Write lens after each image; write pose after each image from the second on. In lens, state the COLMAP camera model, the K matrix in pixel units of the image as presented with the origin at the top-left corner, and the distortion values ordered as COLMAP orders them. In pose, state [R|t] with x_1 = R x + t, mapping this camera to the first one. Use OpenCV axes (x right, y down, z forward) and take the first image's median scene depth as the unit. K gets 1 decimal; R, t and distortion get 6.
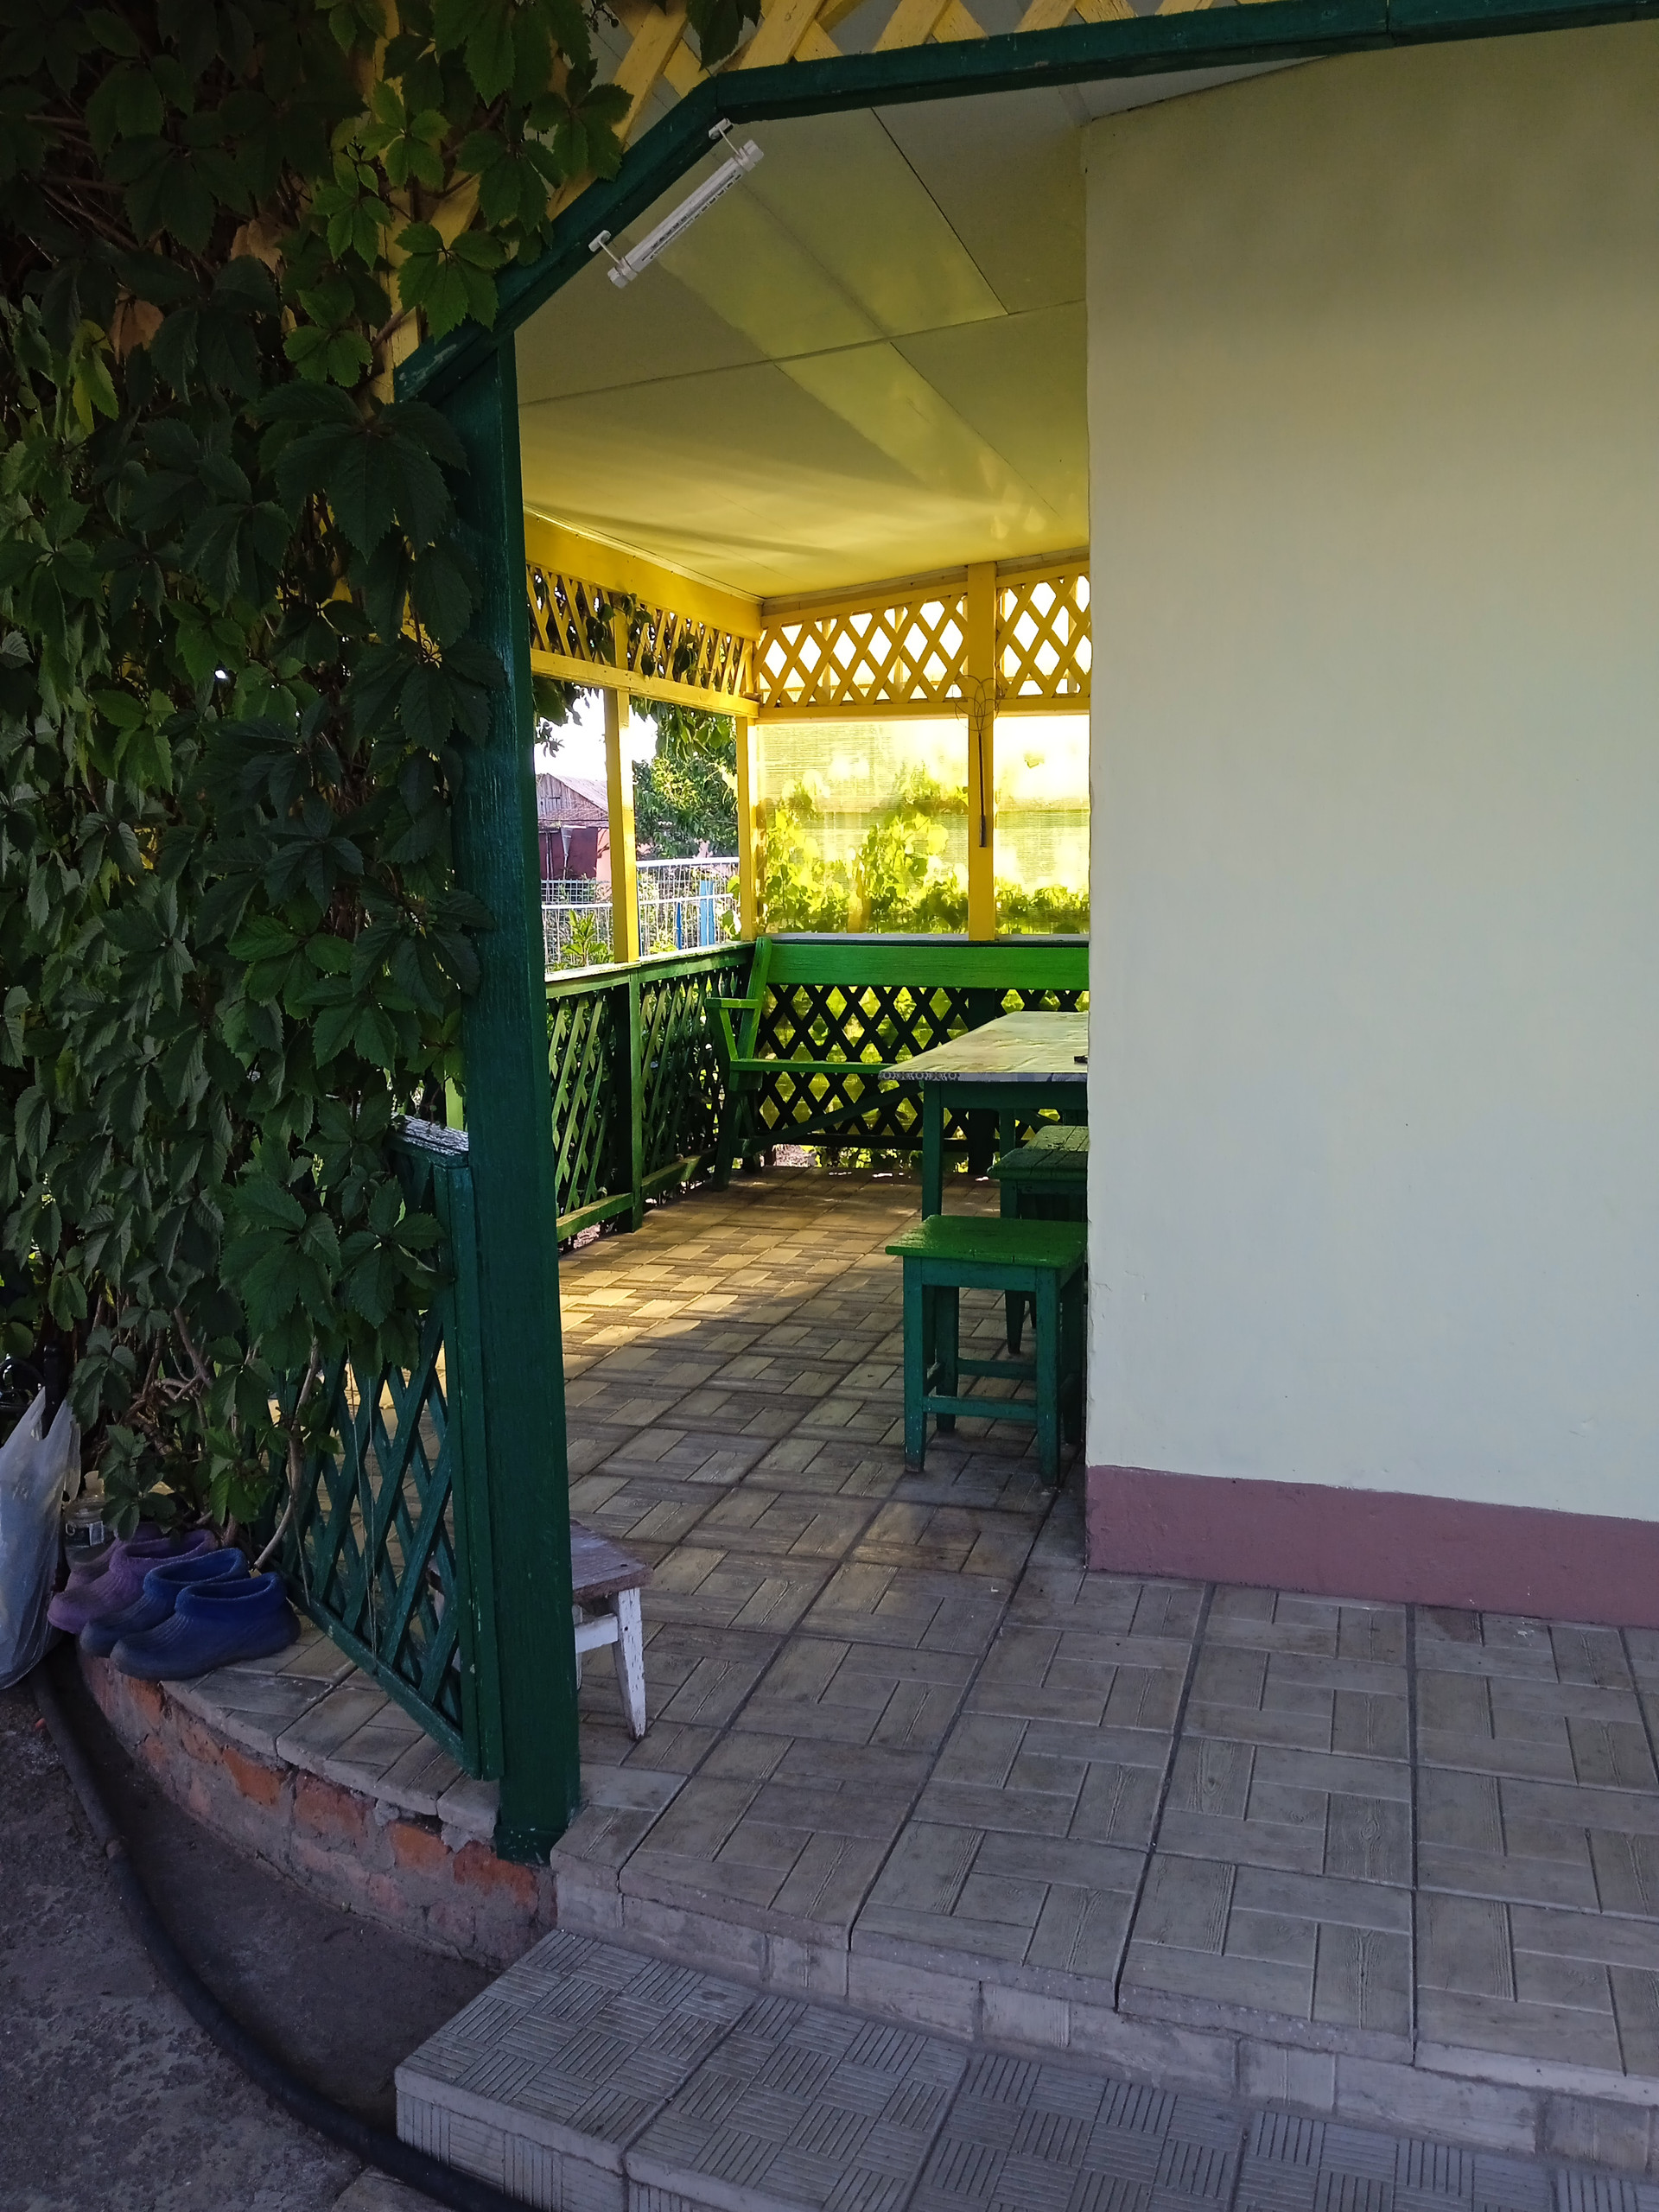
lens RADIAL K [[1850.3, 0, 829.5], [0, 1850.3, 1106.0], [0, 0, 1]] dist [0.111092, -0.183862]
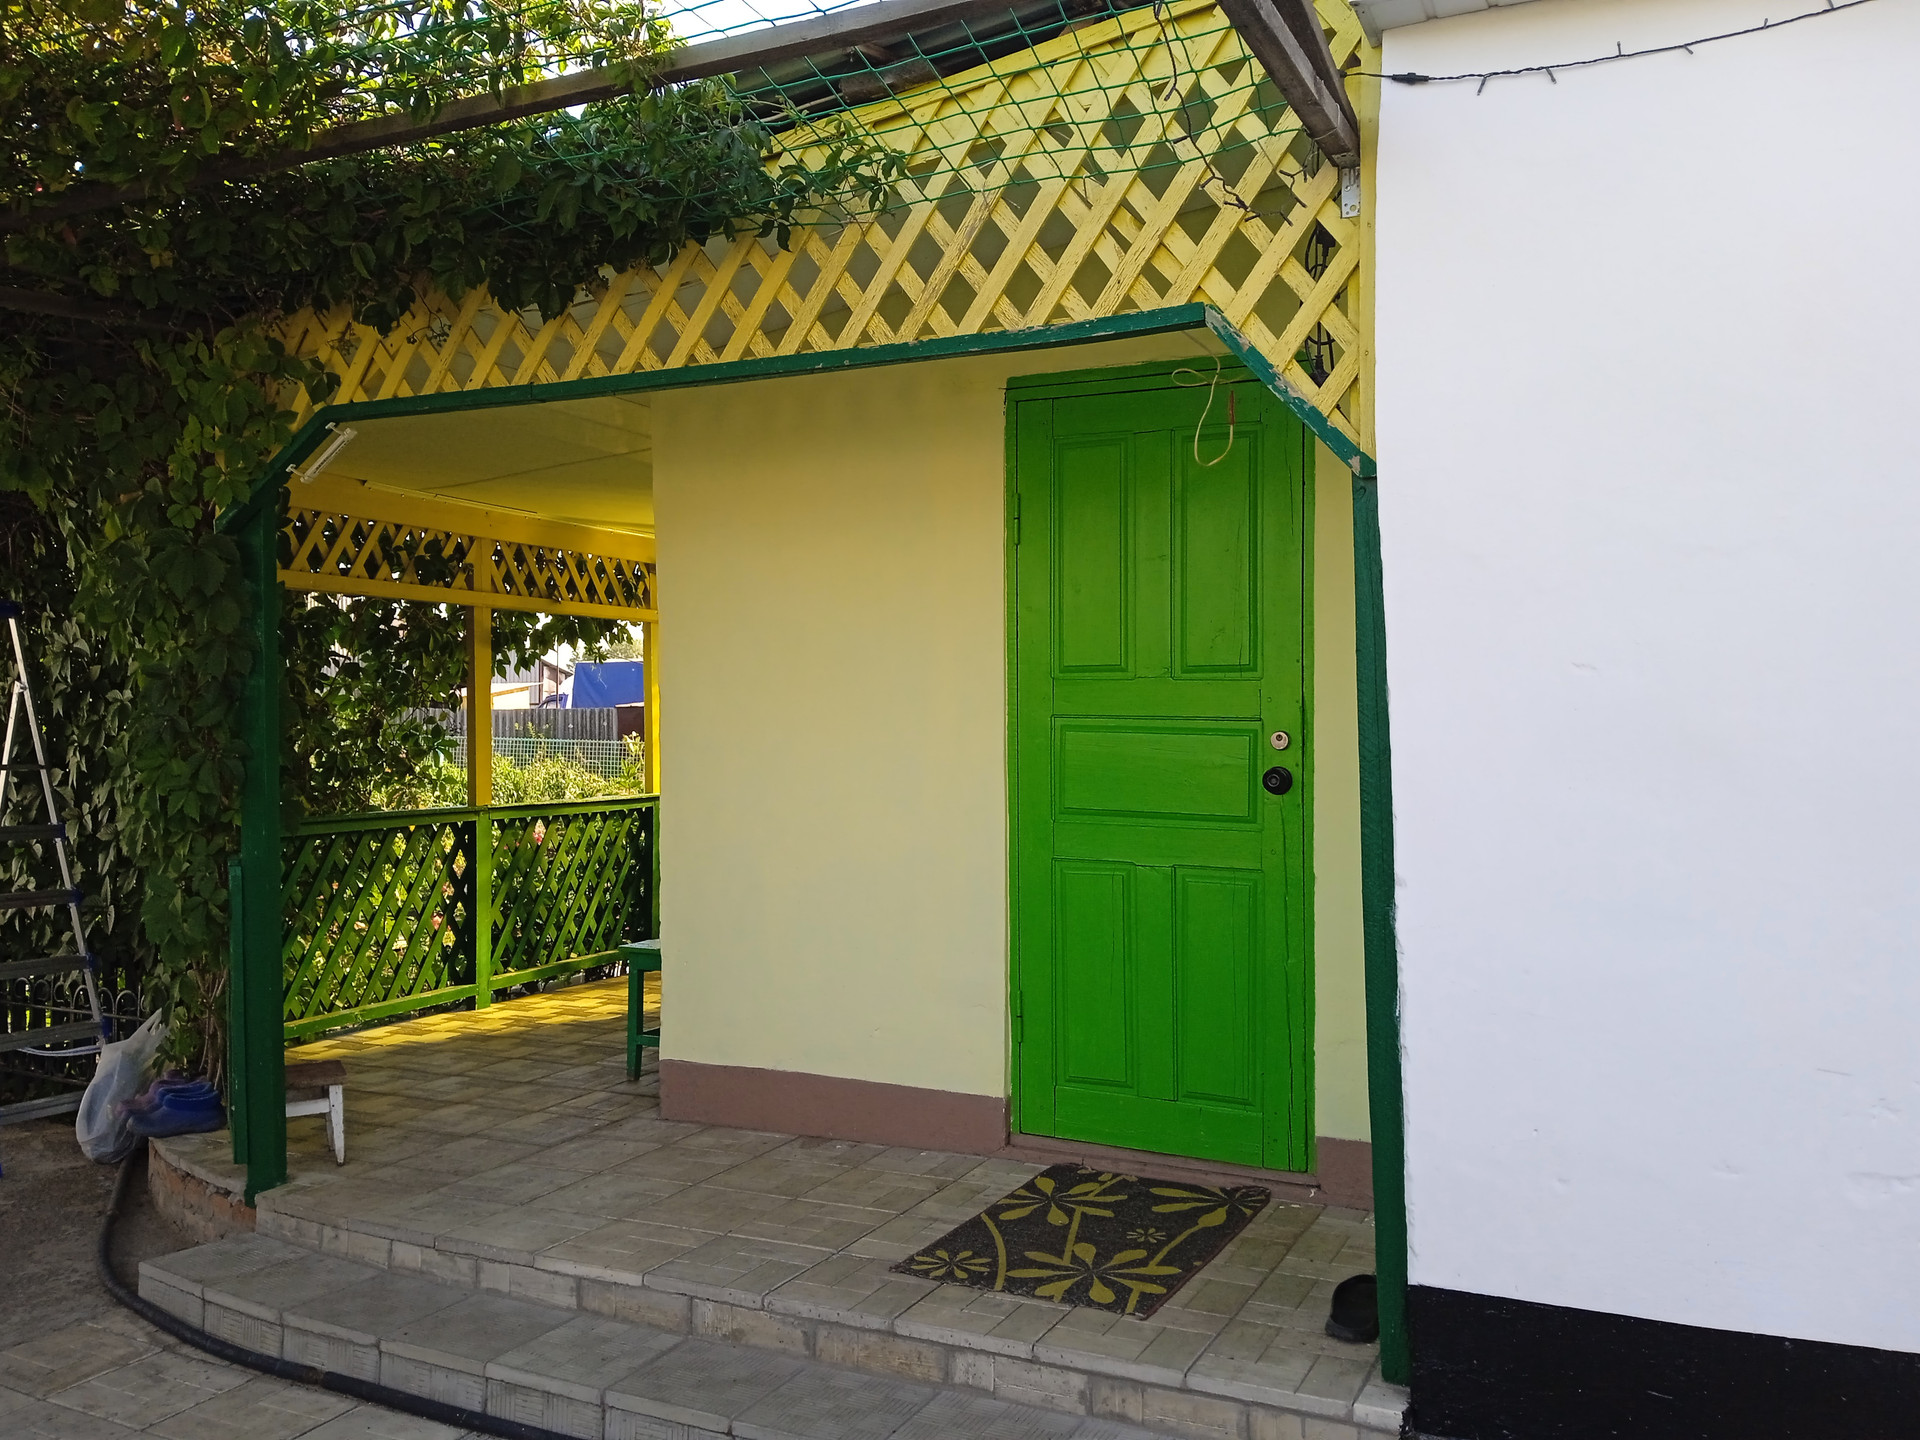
lens RADIAL K [[1616.6, 0, 956.4], [0, 1616.6, 714.6], [0, 0, 1]] dist [0.130058, -0.215691]
pose [[0.986767, 0.005150, -0.162061, 0.974629], [-0.027834, 0.990039, -0.138015, 0.103703], [0.159736, 0.140700, 0.977081, -0.793771]]
